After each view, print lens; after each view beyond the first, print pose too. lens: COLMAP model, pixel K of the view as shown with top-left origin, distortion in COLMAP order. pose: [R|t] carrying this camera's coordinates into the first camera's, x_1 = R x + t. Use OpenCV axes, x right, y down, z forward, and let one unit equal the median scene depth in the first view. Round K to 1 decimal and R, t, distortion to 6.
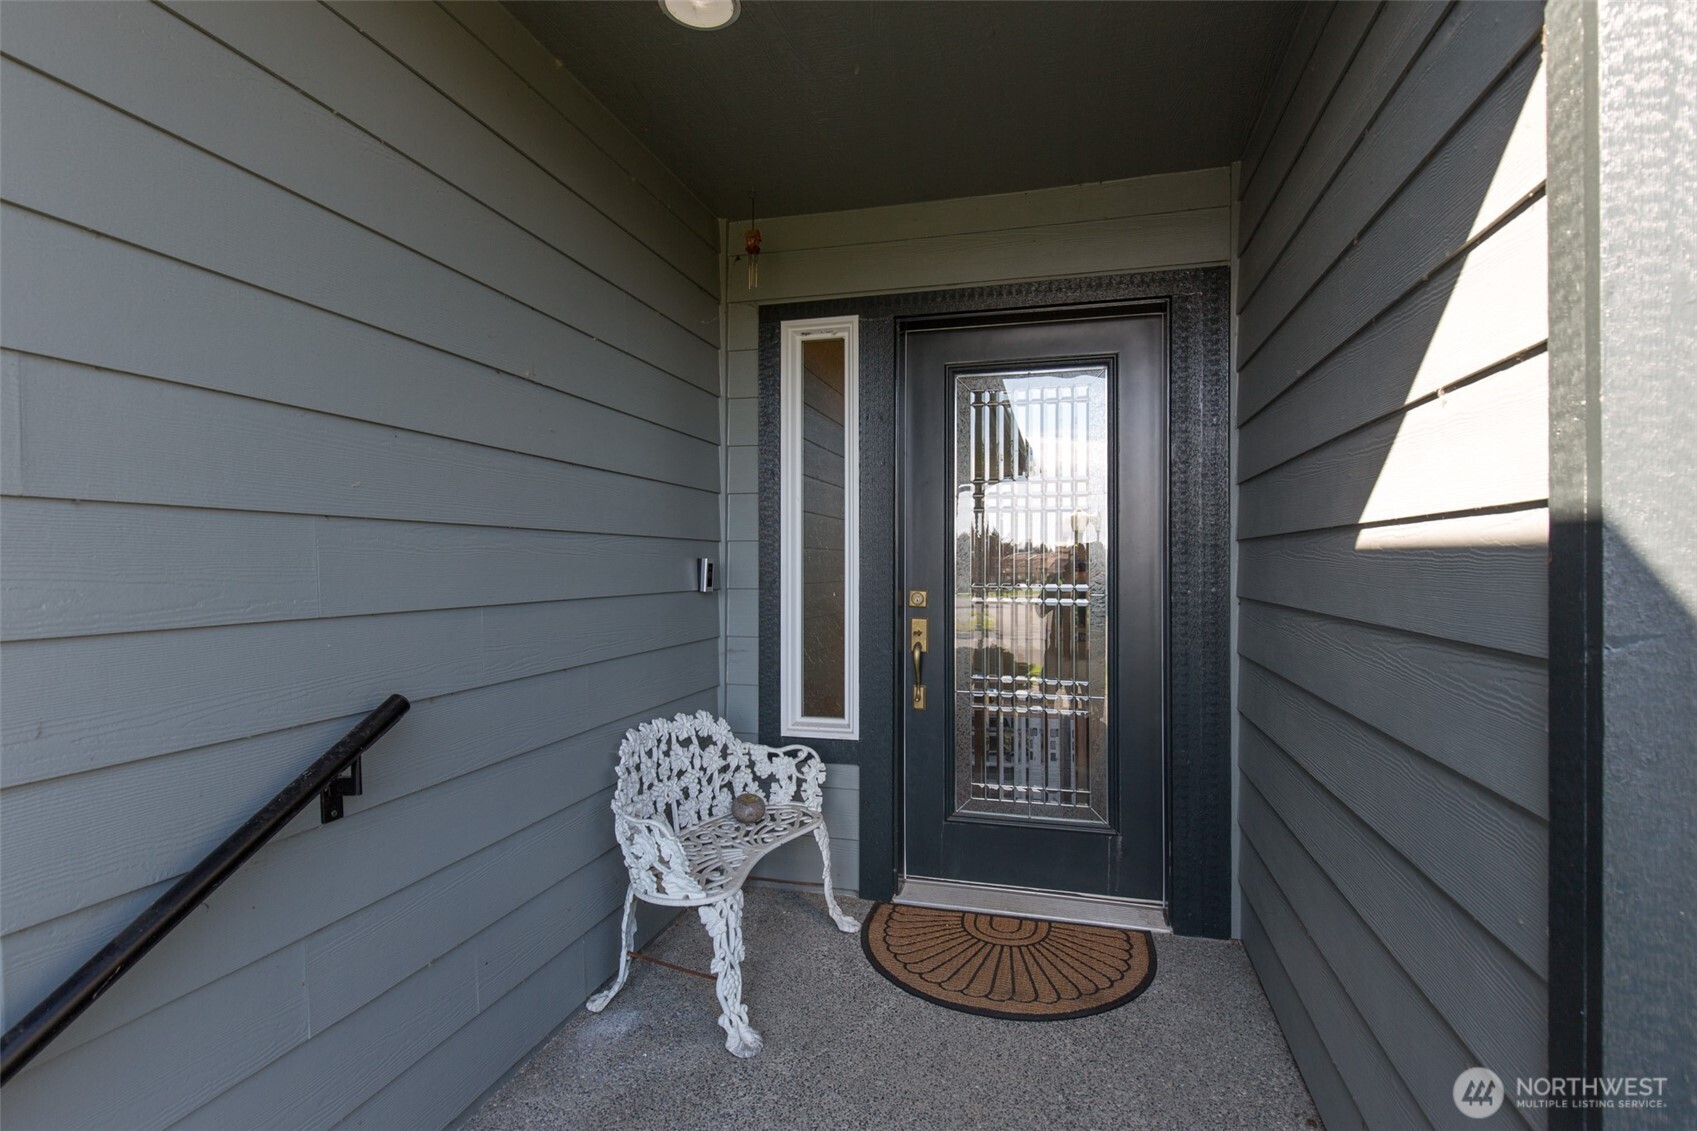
lens RADIAL K [[781.6, 0, 853.0], [0, 781.6, 562.6], [0, 0, 1]] dist [0.000354, -0.000061]
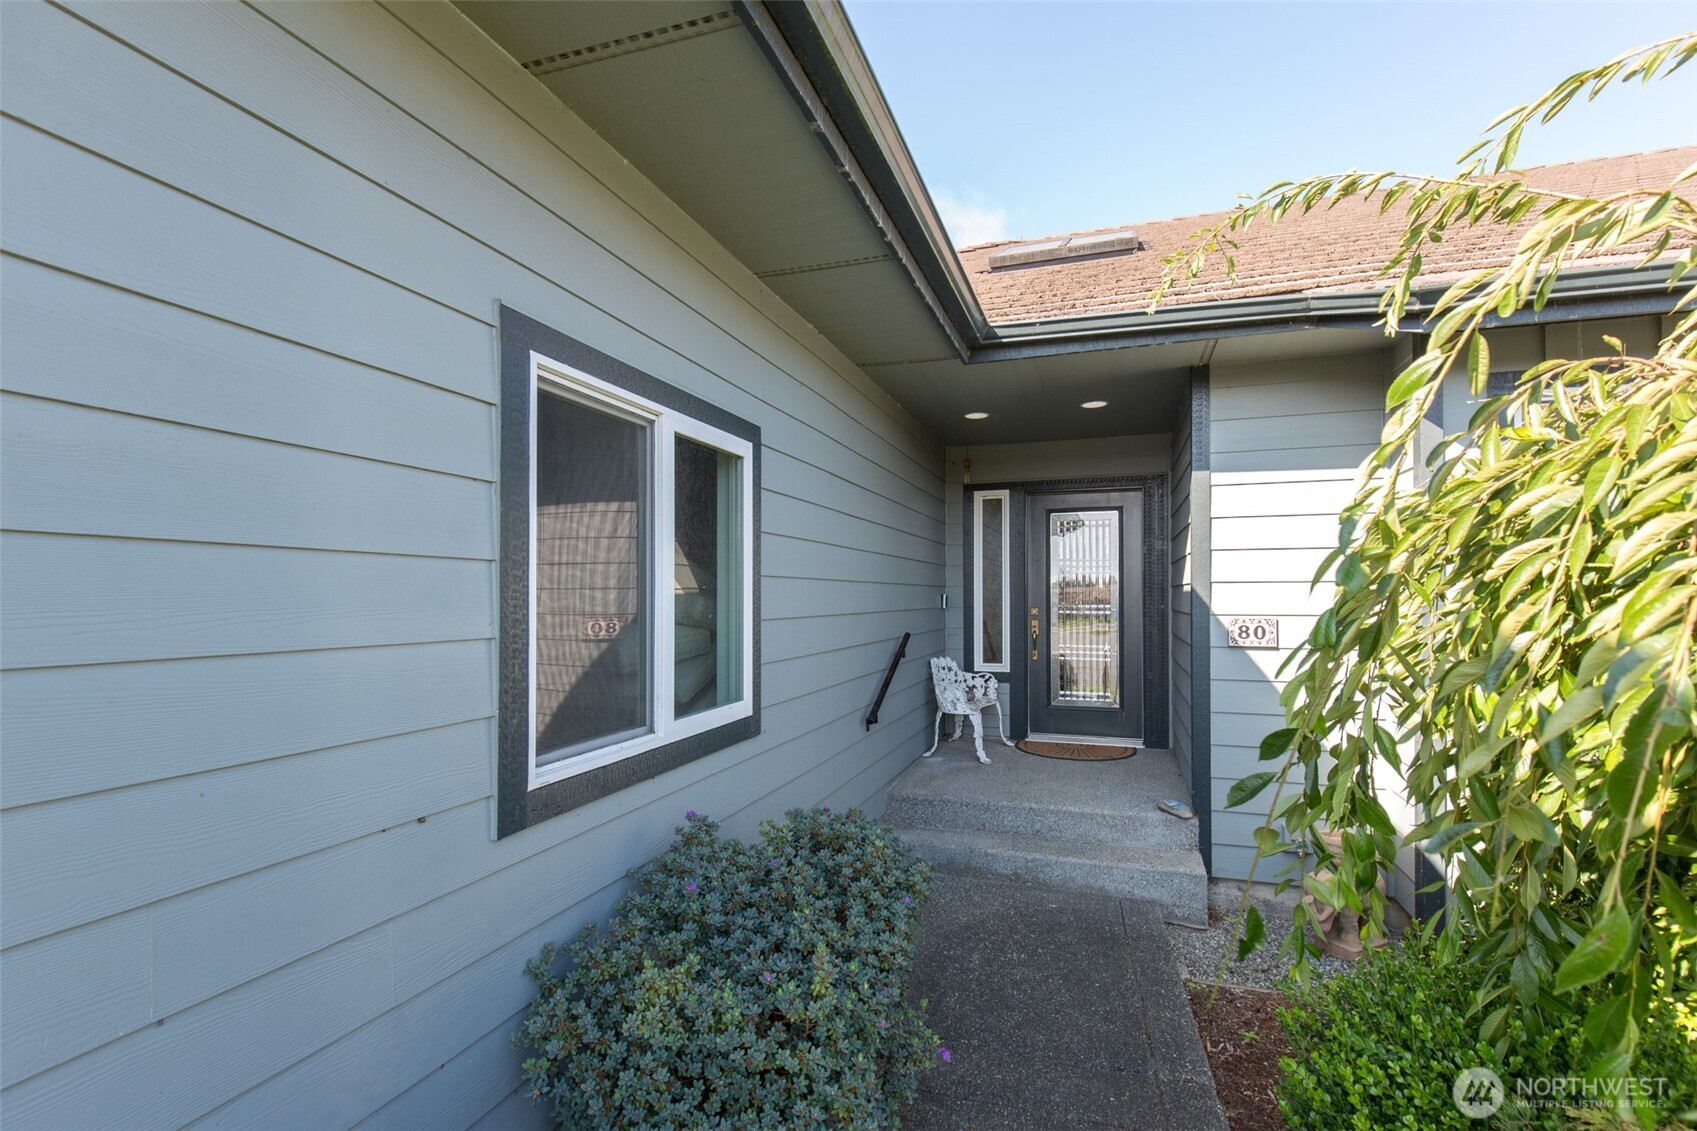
lens RADIAL K [[781.6, 0, 840.4], [0, 781.6, 598.1], [0, 0, 1]] dist [0.000354, -0.000061]
pose [[0.997401, -0.000708, -0.072042, -0.327860], [0.000961, 0.999993, 0.003478, -0.001898], [0.072039, -0.003538, 0.997396, -1.359944]]
